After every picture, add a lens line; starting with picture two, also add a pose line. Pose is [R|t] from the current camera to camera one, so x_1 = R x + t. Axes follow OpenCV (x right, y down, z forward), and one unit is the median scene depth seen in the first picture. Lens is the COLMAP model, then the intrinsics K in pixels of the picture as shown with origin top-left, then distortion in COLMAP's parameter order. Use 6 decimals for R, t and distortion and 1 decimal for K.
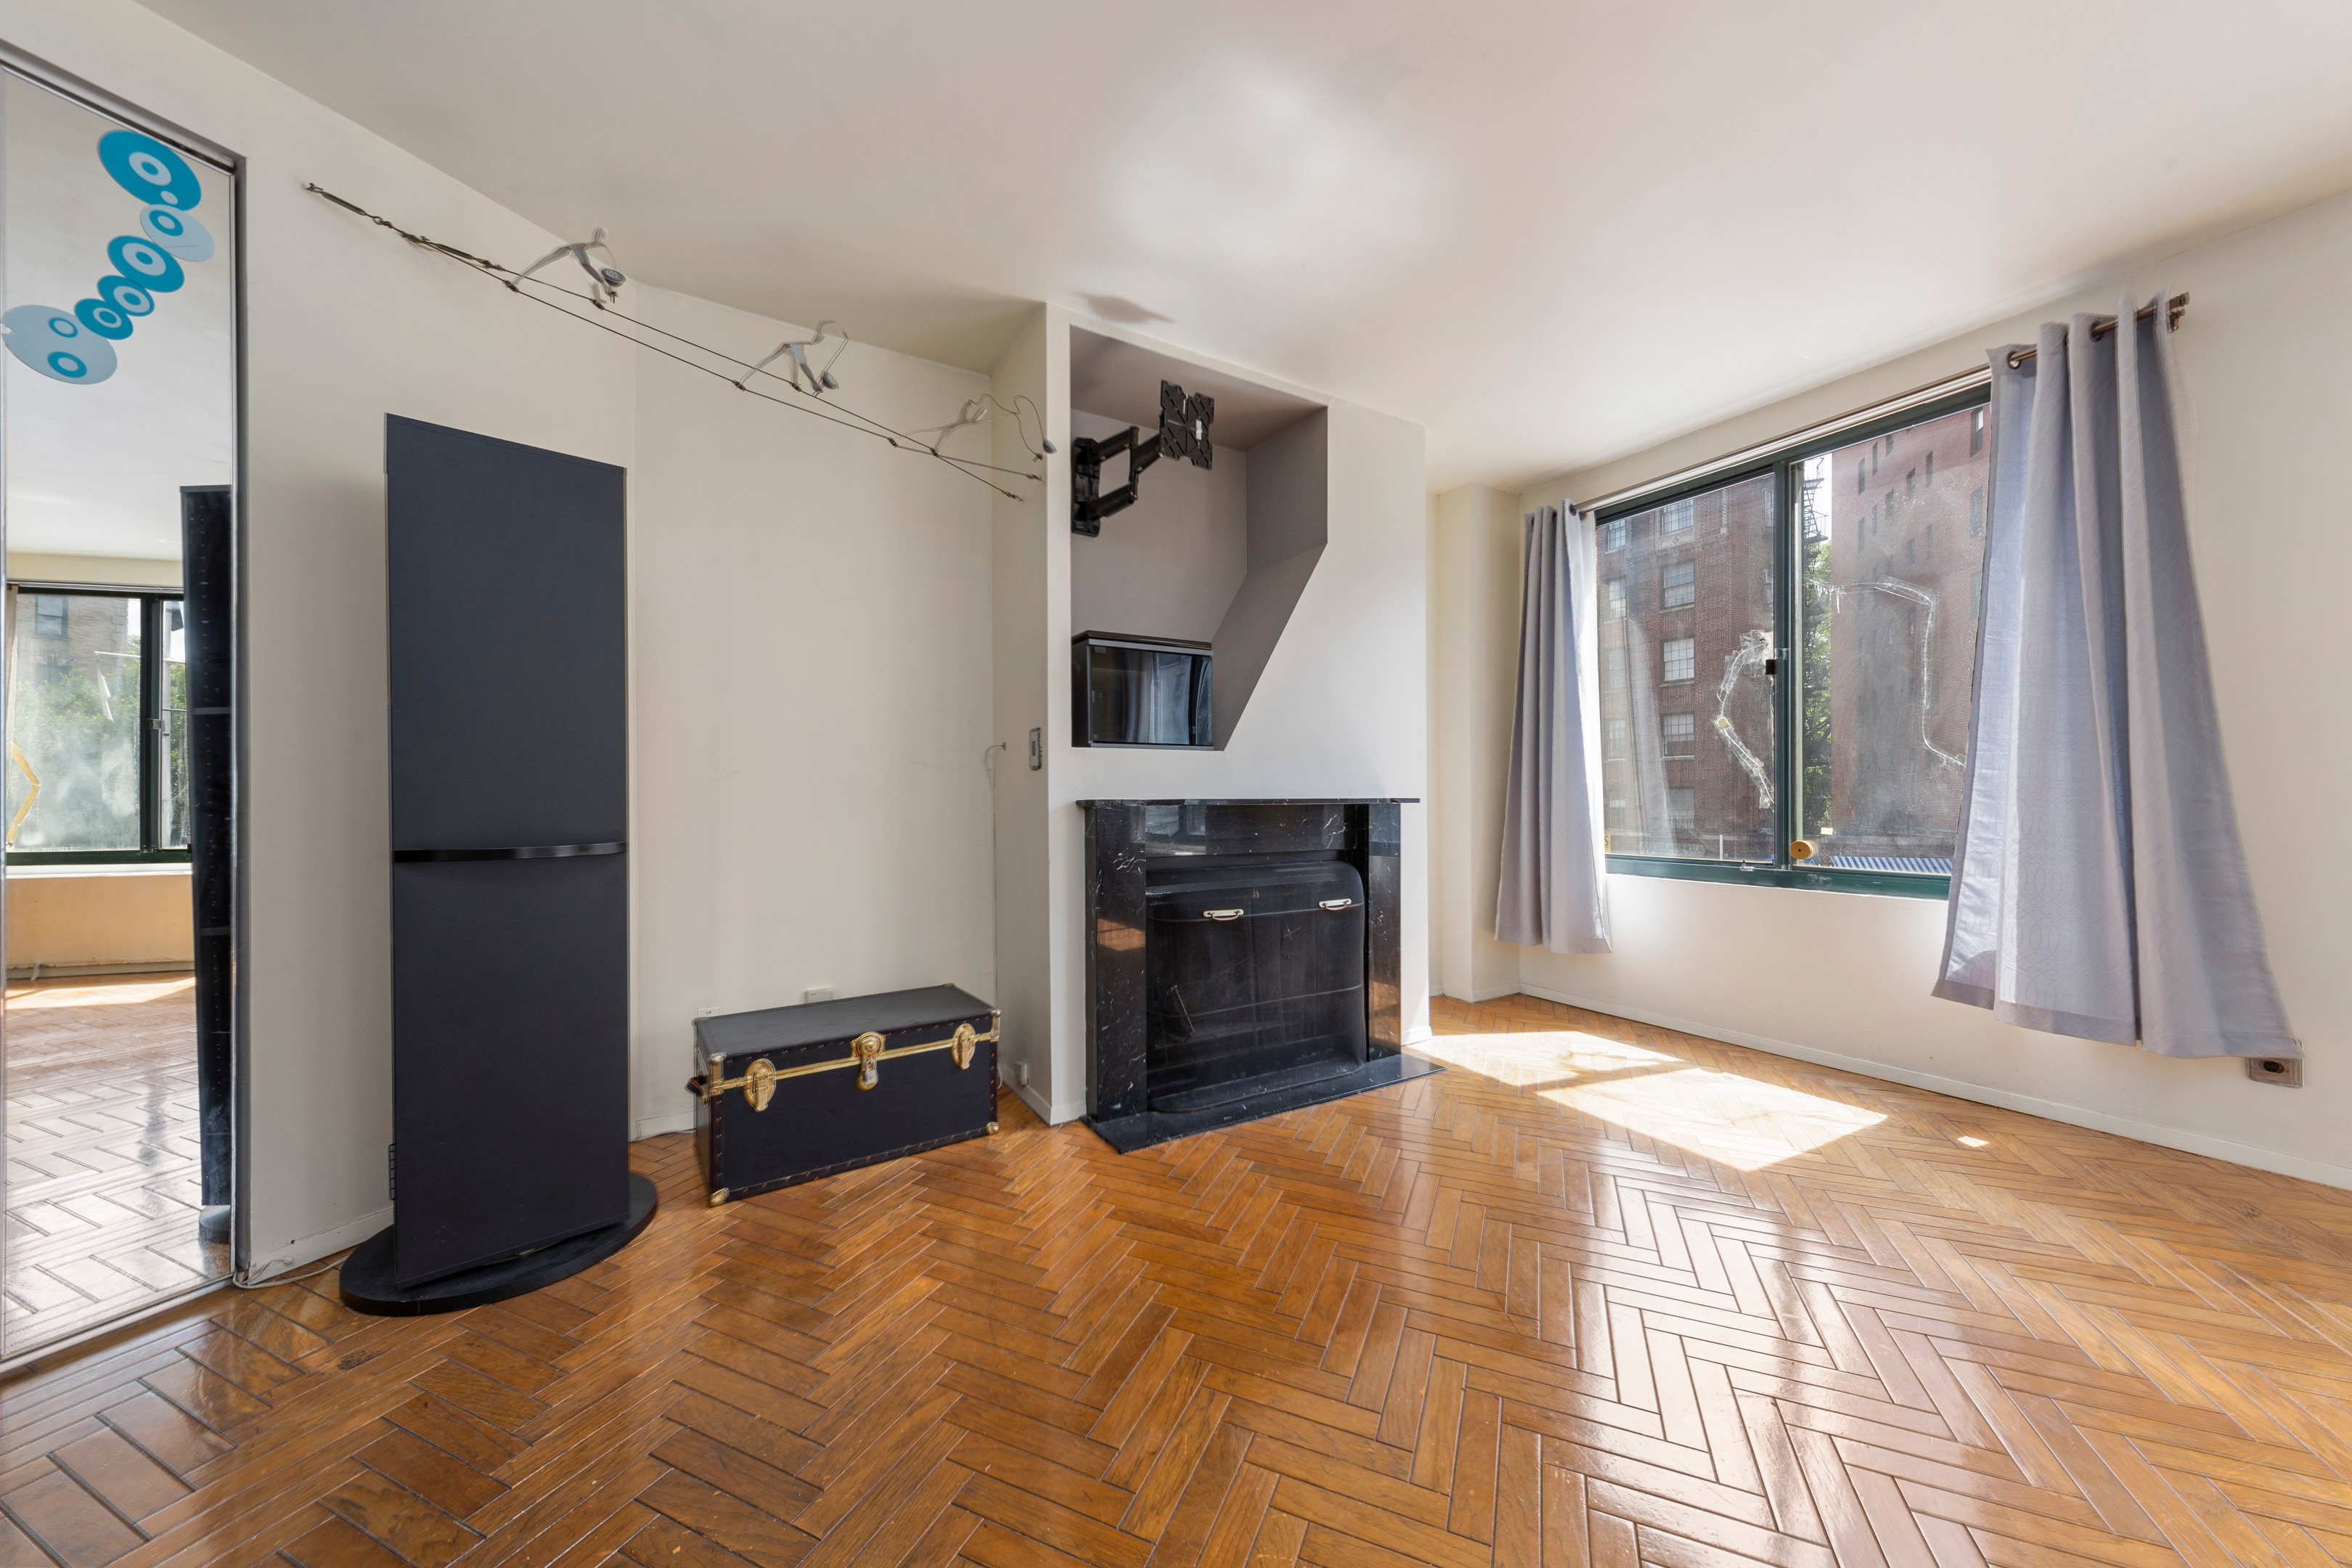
lens RADIAL K [[818.5, 0, 1181.4], [0, 818.5, 798.1], [0, 0, 1]] dist [0.006459, -0.000063]
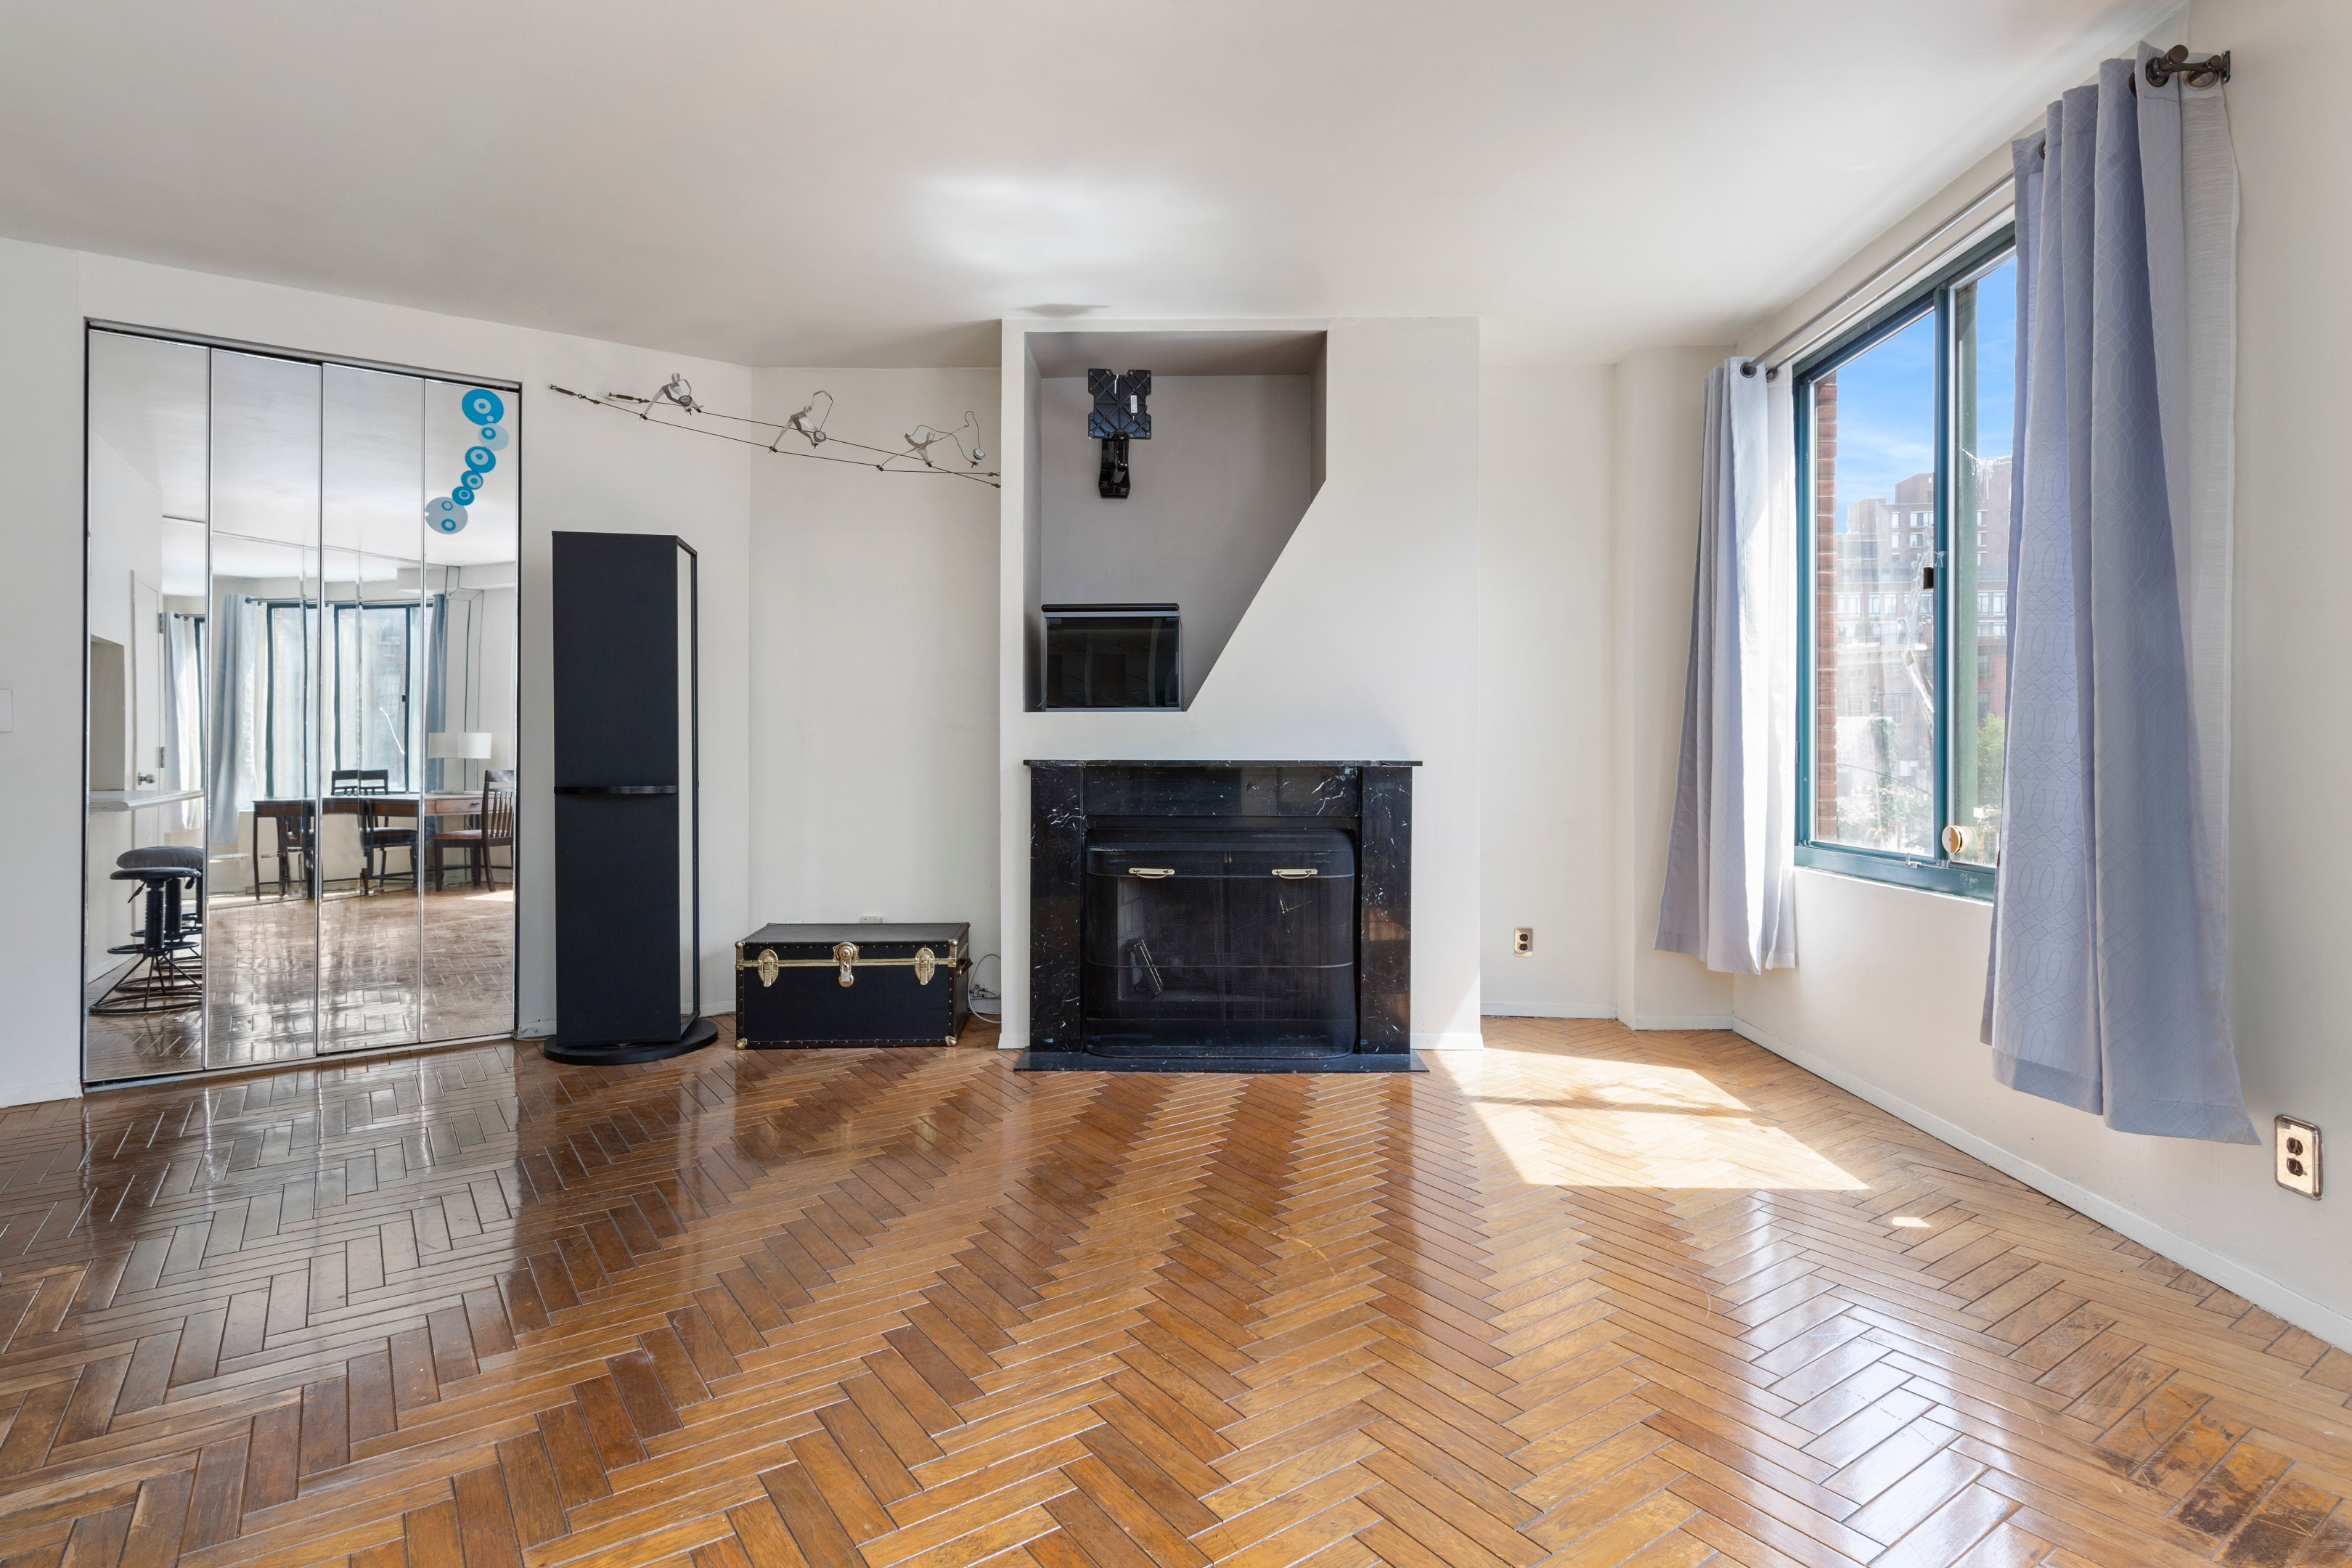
lens RADIAL K [[1186.8, 0, 1171.4], [0, 1186.8, 757.1], [0, 0, 1]] dist [0.001190, -0.000107]
pose [[0.851330, 0.006436, -0.524592, 0.849590], [-0.006297, 0.999978, 0.002049, -0.005850], [0.524593, 0.001559, 0.851352, -0.251285]]
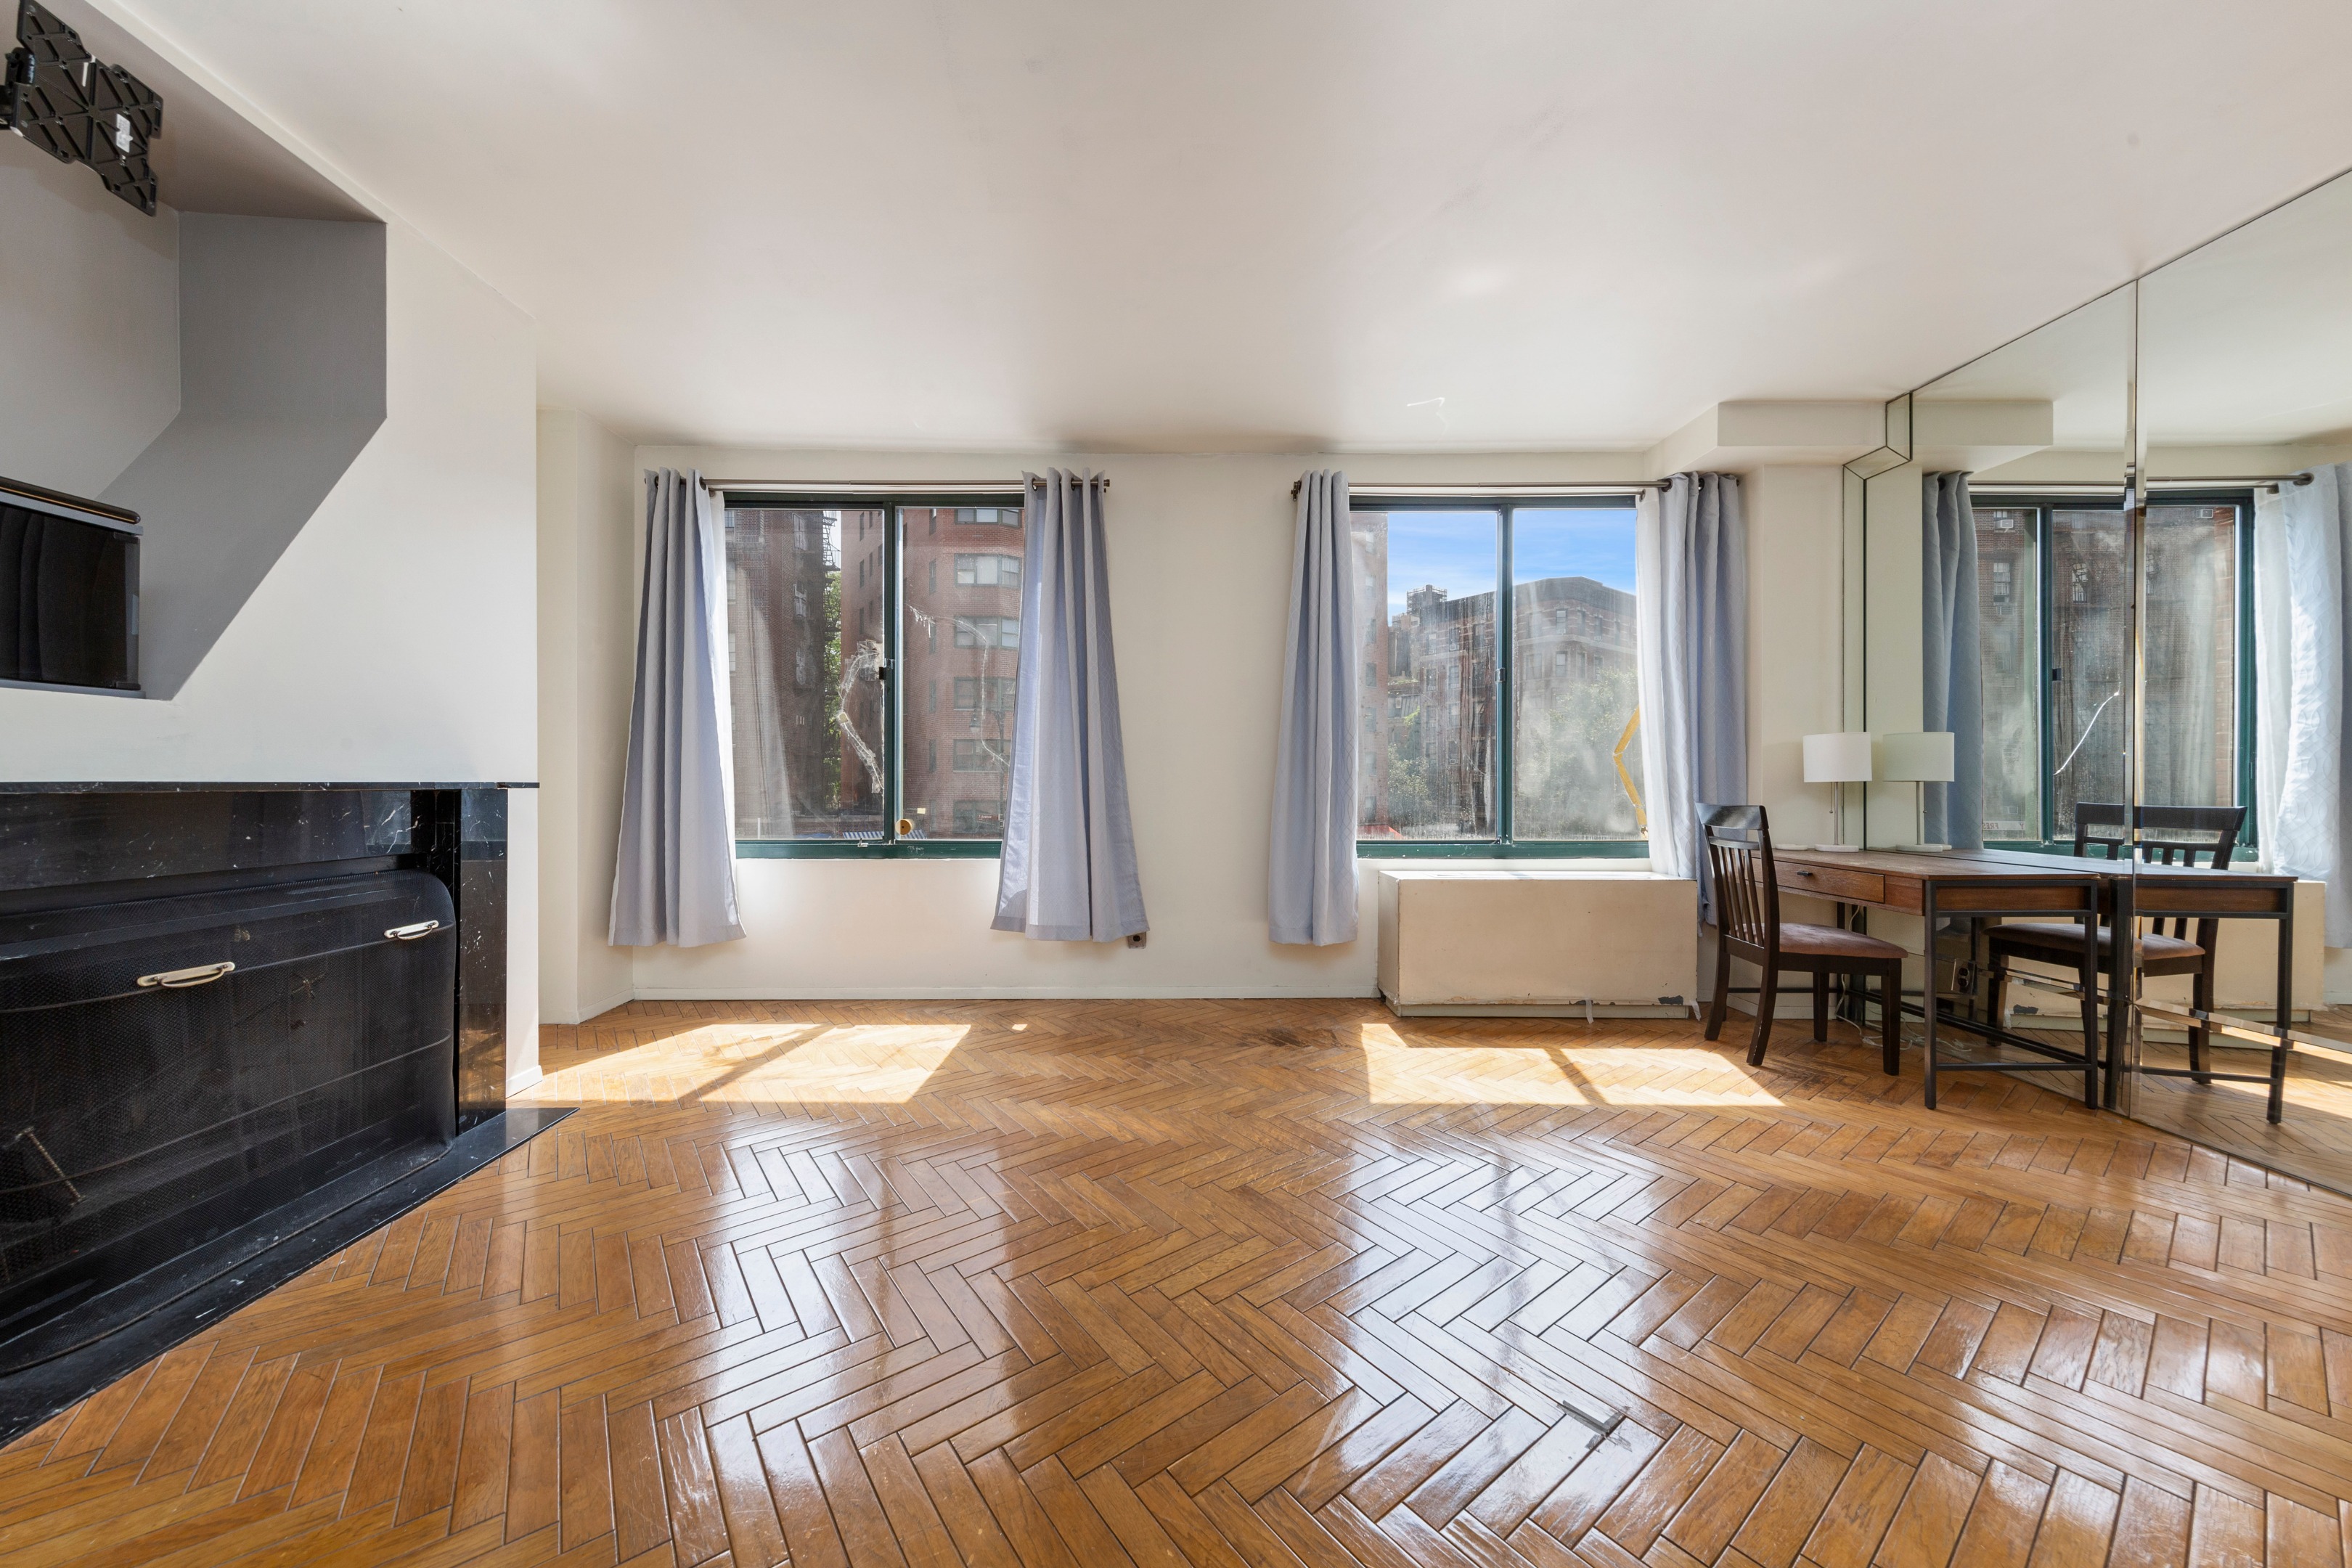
lens RADIAL K [[803.2, 0, 1162.3], [0, 803.2, 783.8], [0, 0, 1]] dist [0.000593, -0.000070]
pose [[0.493488, 0.003751, 0.869745, -0.106392], [-0.002969, 0.999992, -0.002627, 0.002031], [-0.869748, -0.001286, 0.493495, 0.096070]]
